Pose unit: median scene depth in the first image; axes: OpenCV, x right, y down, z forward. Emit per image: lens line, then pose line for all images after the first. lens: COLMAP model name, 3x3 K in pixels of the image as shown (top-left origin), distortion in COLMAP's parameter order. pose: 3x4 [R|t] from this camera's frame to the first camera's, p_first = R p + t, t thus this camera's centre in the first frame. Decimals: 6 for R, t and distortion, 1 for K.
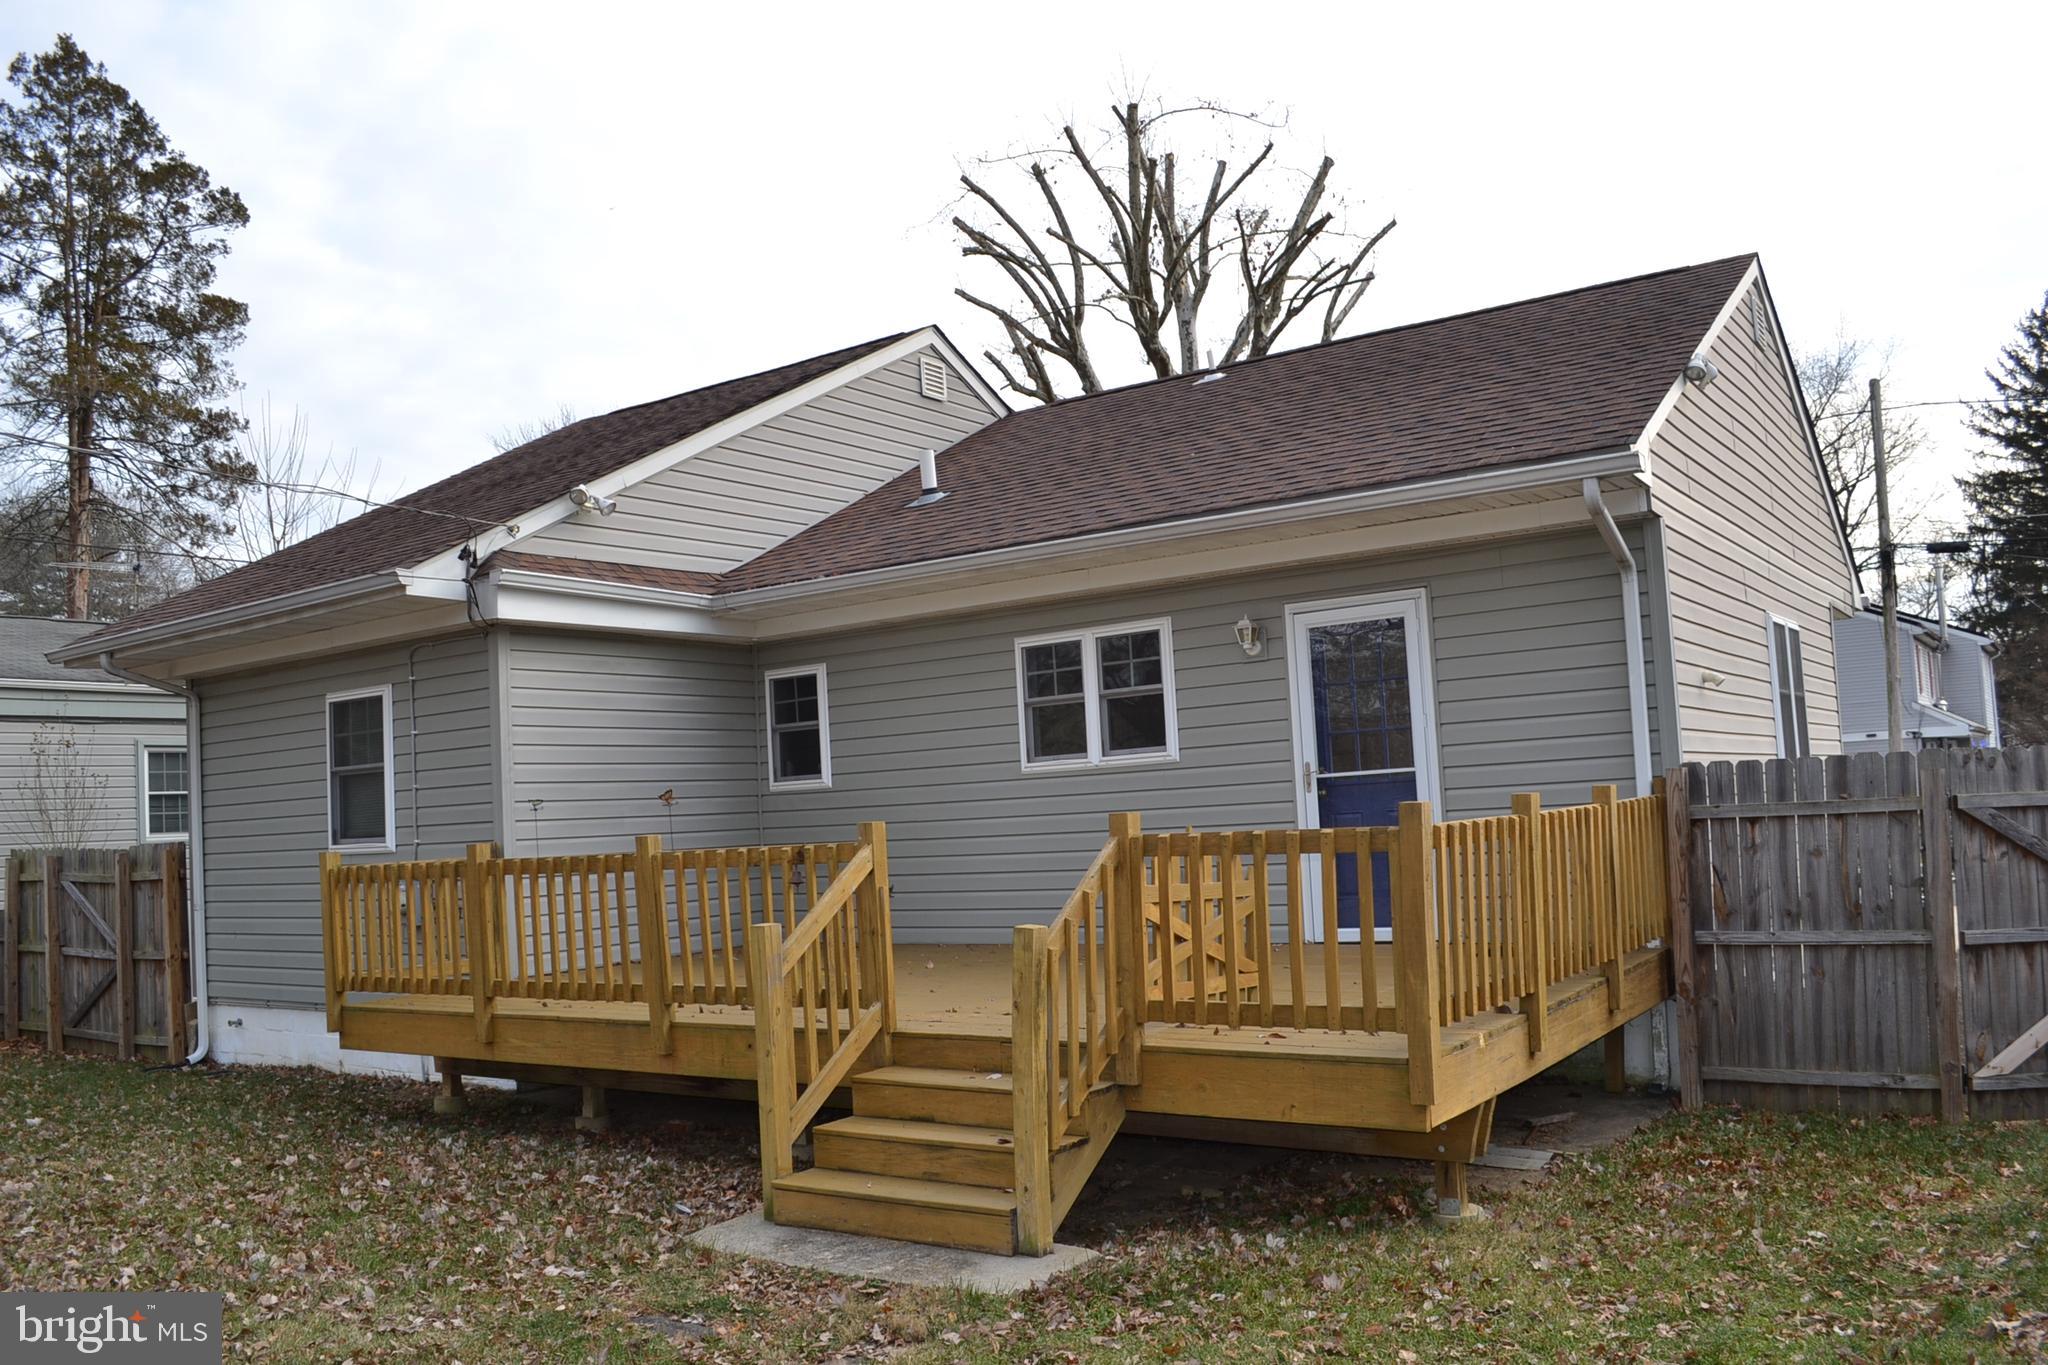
lens RADIAL K [[1640.9, 0, 1024.6], [0, 1640.9, 696.4], [0, 0, 1]] dist [-0.072418, 0.000311]
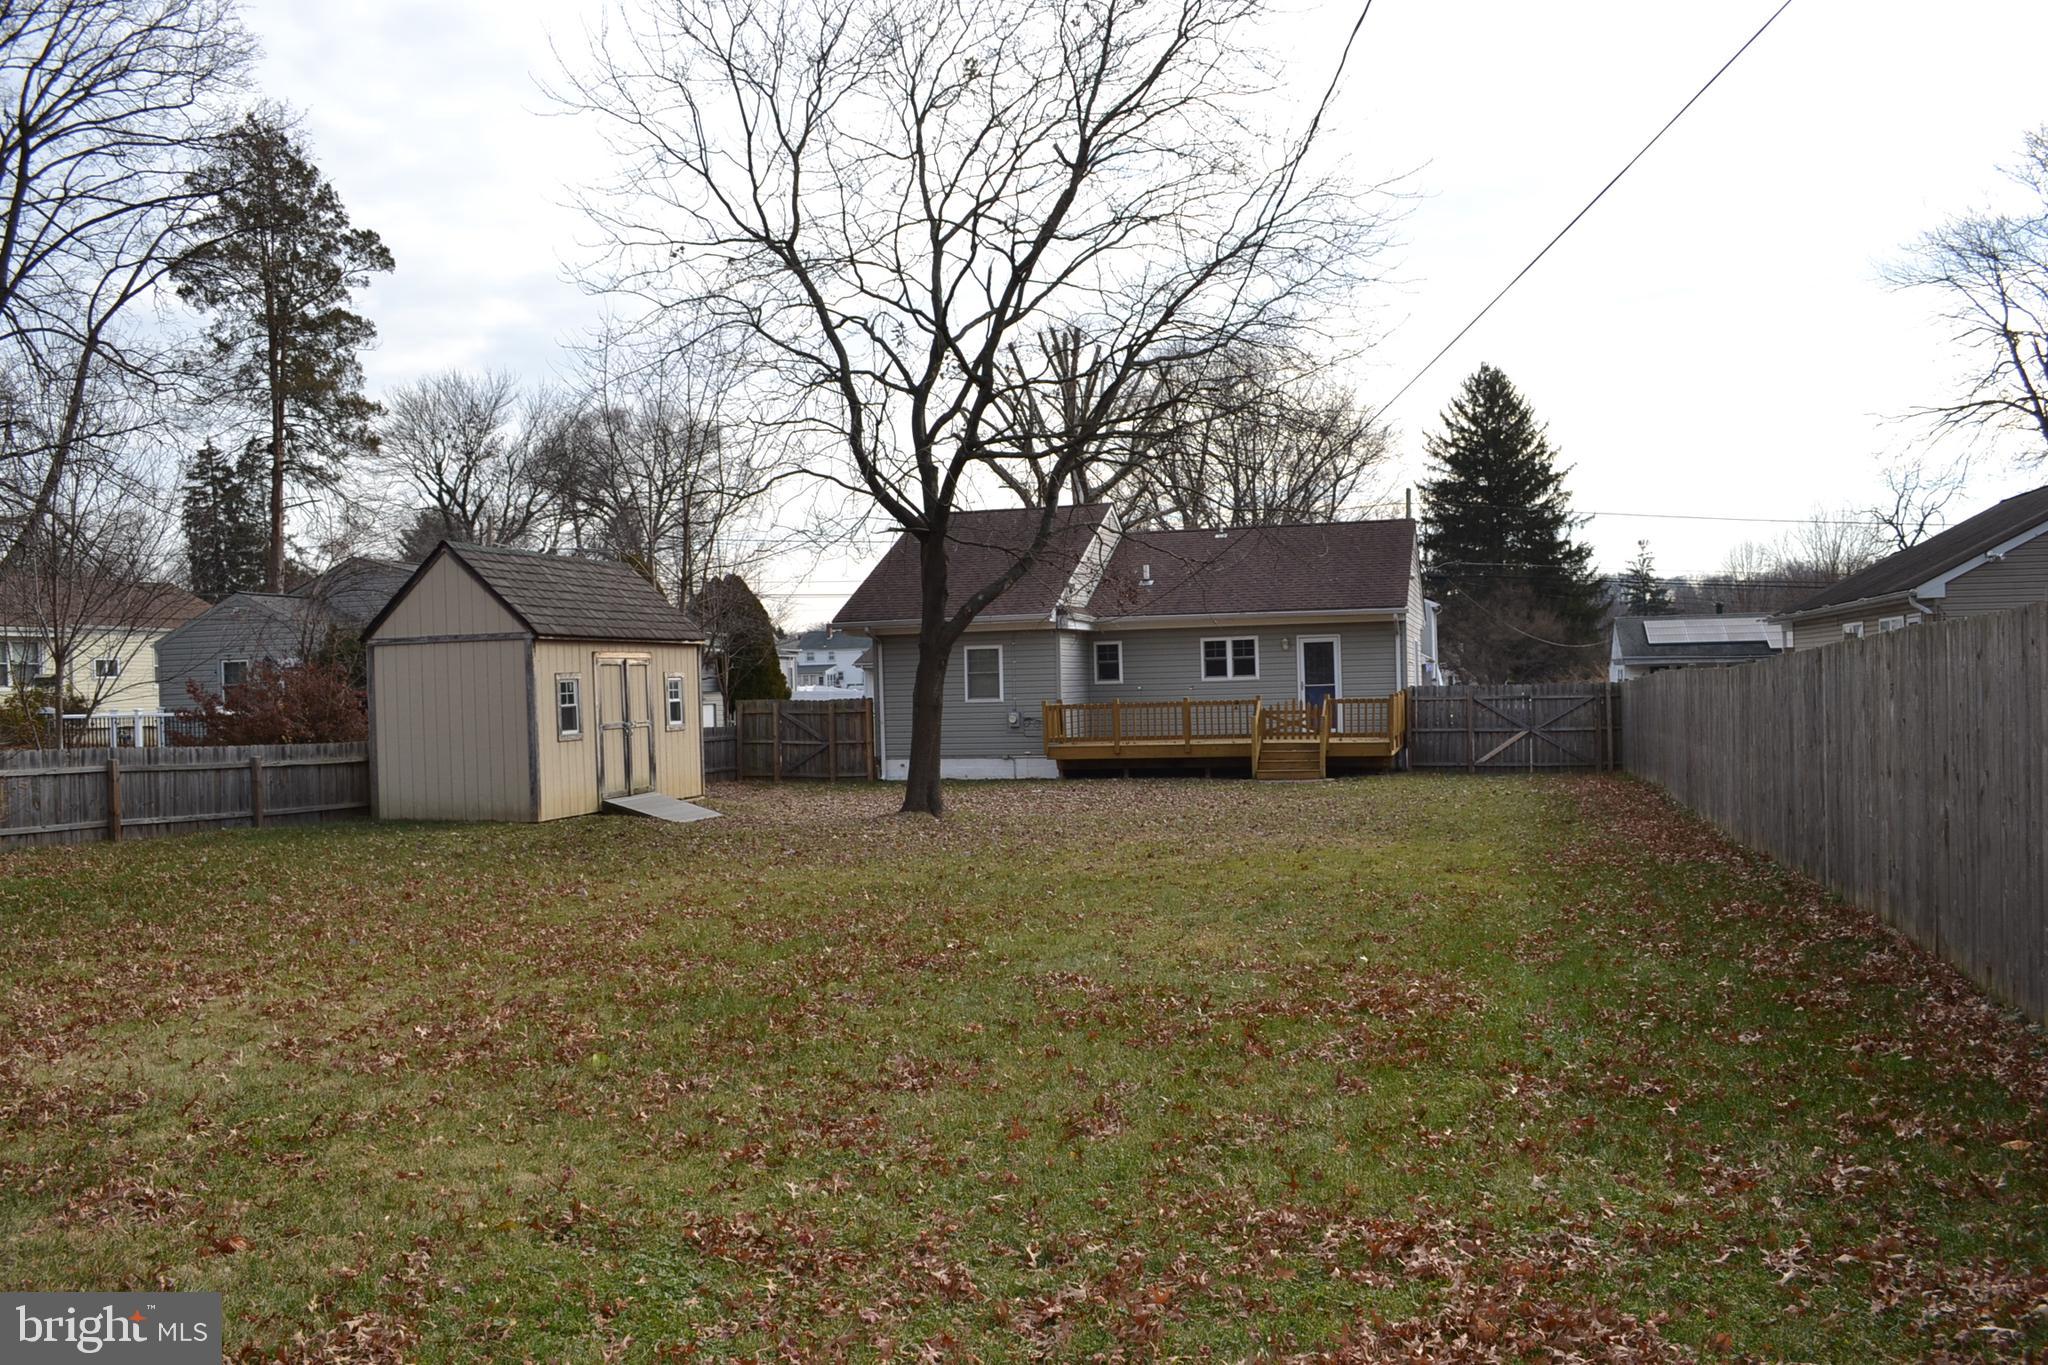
lens RADIAL K [[1640.9, 0, 1024.6], [0, 1640.9, 696.4], [0, 0, 1]] dist [-0.072418, 0.000311]
pose [[0.948939, 0.024390, 0.314515, -1.285561], [-0.045731, 0.997111, 0.060653, -0.097163], [-0.312127, -0.071940, 0.947313, -1.834456]]
